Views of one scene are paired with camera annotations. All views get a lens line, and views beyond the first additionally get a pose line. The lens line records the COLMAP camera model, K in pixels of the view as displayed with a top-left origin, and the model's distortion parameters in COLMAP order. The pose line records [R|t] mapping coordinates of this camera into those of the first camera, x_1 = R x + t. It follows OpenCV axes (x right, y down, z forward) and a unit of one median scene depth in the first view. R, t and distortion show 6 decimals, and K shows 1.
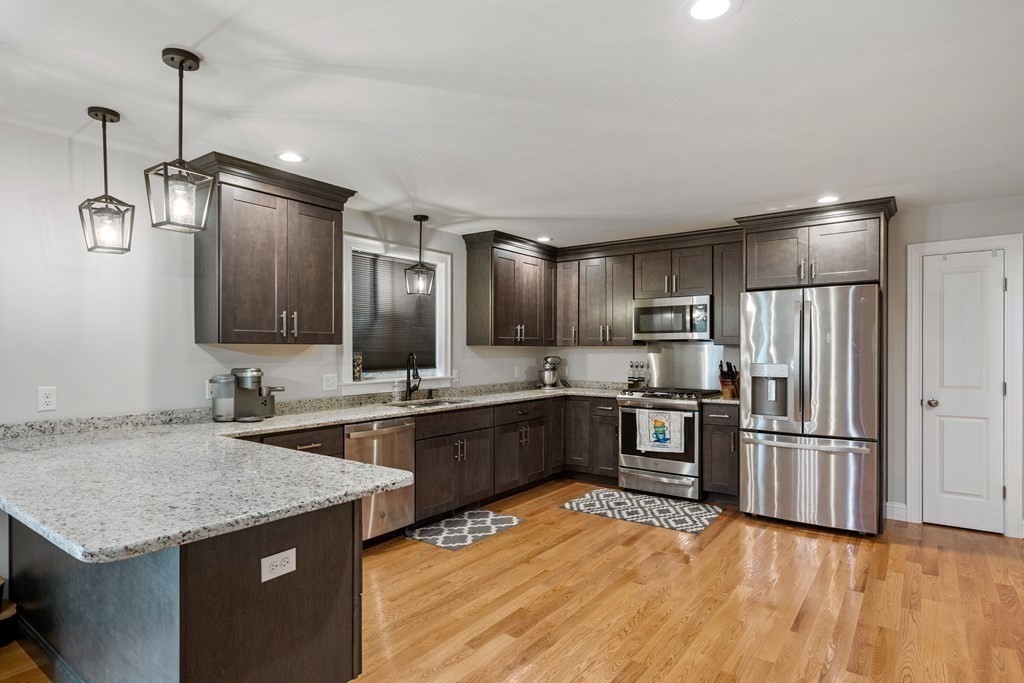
lens RADIAL K [[551.8, 0, 501.9], [0, 551.8, 352.2], [0, 0, 1]] dist [0.000203, 0.000474]
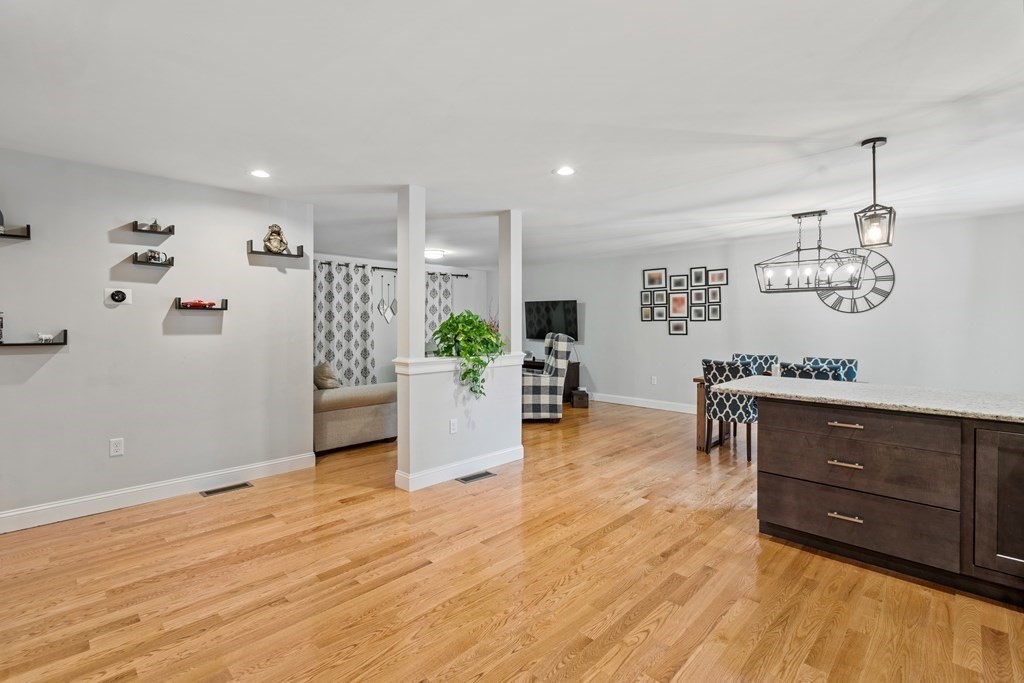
lens RADIAL K [[468.6, 0, 506.6], [0, 468.6, 327.2], [0, 0, 1]] dist [-0.001571, 0.000178]
pose [[-0.990875, -0.001322, 0.134780, 0.133300], [0.000021, 0.999950, 0.009960, -0.001334], [-0.134786, 0.009872, -0.990826, 1.102480]]
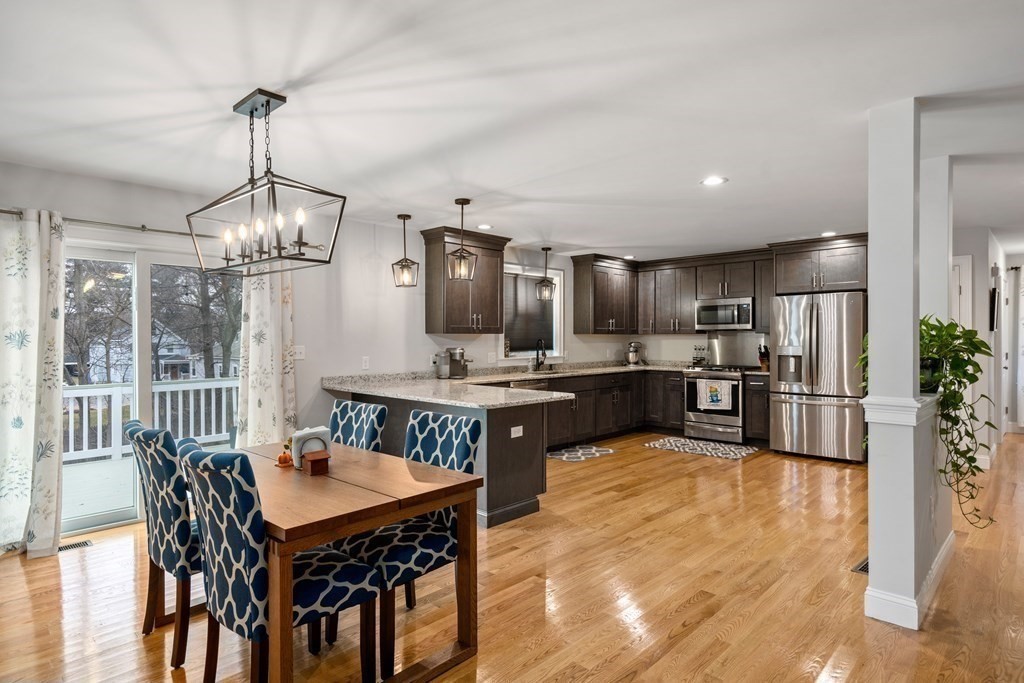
lens RADIAL K [[550.7, 0, 508.3], [0, 550.7, 337.3], [0, 0, 1]] dist [0.002955, 0.000802]
pose [[0.991971, -0.001989, -0.126449, -0.058928], [0.001393, 0.999987, -0.004804, 0.003215], [0.126457, 0.004589, 0.991962, -0.483192]]
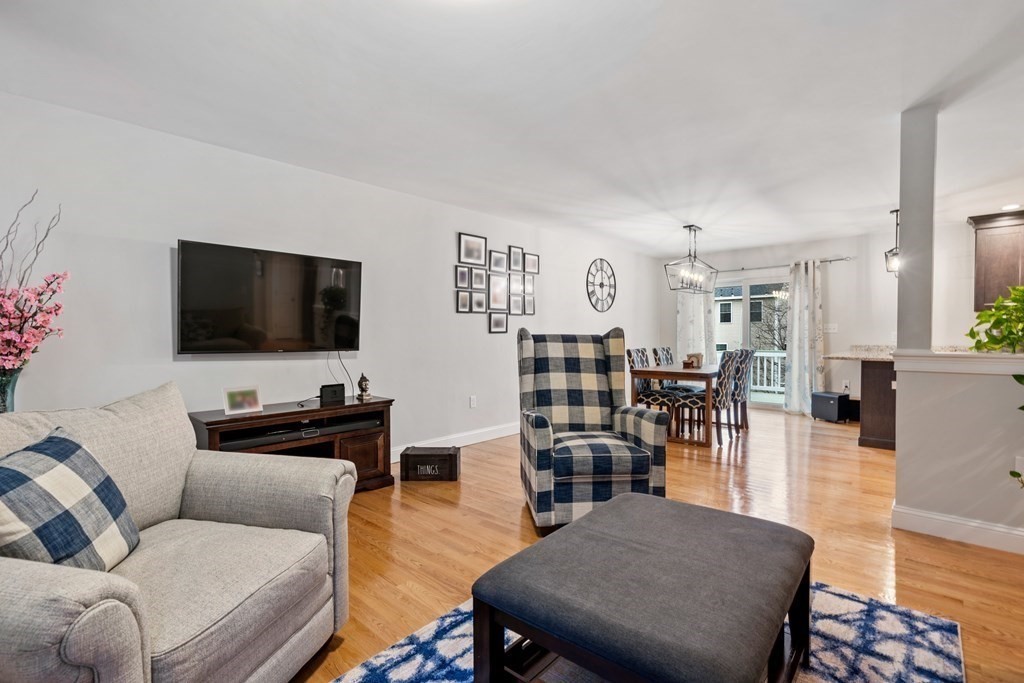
lens RADIAL K [[481.2, 0, 501.2], [0, 481.2, 344.9], [0, 0, 1]] dist [-0.000137, 0.000545]
pose [[-0.100224, 0.024508, -0.994663, 0.915556], [0.001686, 0.999699, 0.024462, 0.038168], [0.994963, 0.000775, -0.100235, -0.335987]]
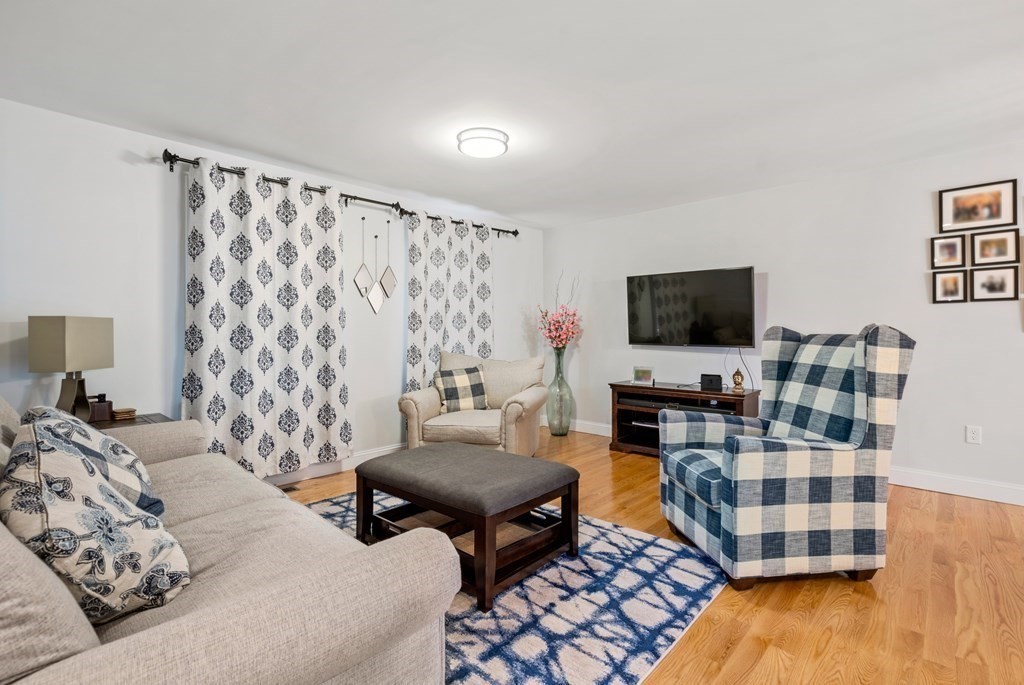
lens RADIAL K [[478.6, 0, 508.3], [0, 478.6, 335.1], [0, 0, 1]] dist [-0.001280, 0.000020]
pose [[-0.994393, 0.002300, 0.105726, 0.472398], [0.002995, 0.999975, 0.006413, 0.036863], [-0.105709, 0.006694, -0.994375, 0.275239]]
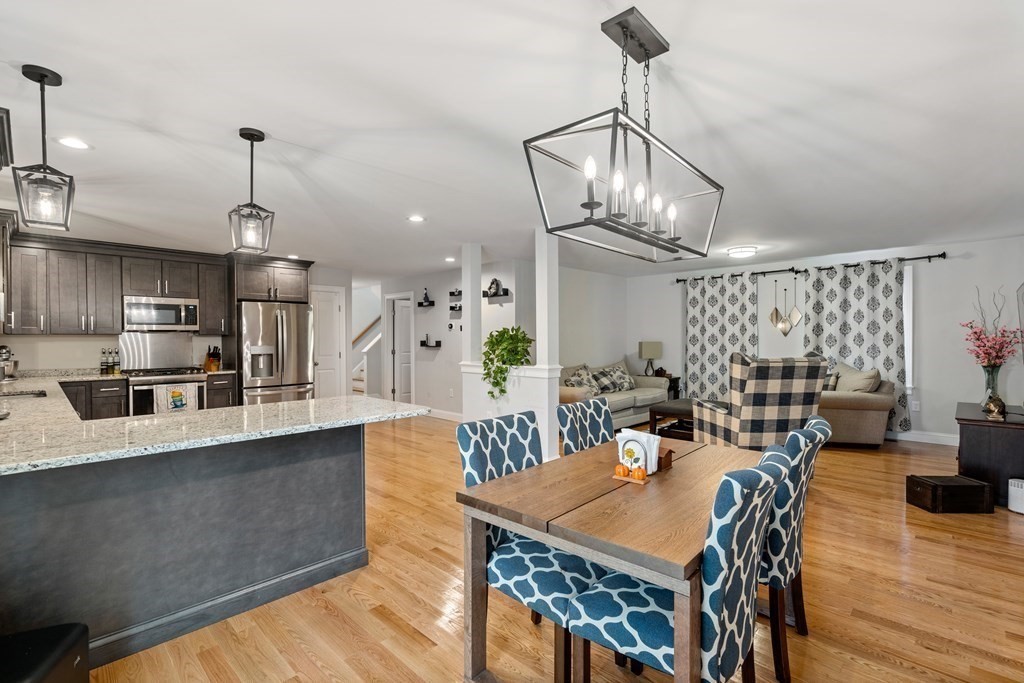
lens RADIAL K [[466.4, 0, 505.5], [0, 466.4, 345.6], [0, 0, 1]] dist [-0.003942, 0.000075]
pose [[0.125618, -0.016158, 0.991947, -0.750812], [0.006875, 0.999858, 0.015416, 0.002412], [-0.992055, 0.004884, 0.125711, 0.085657]]
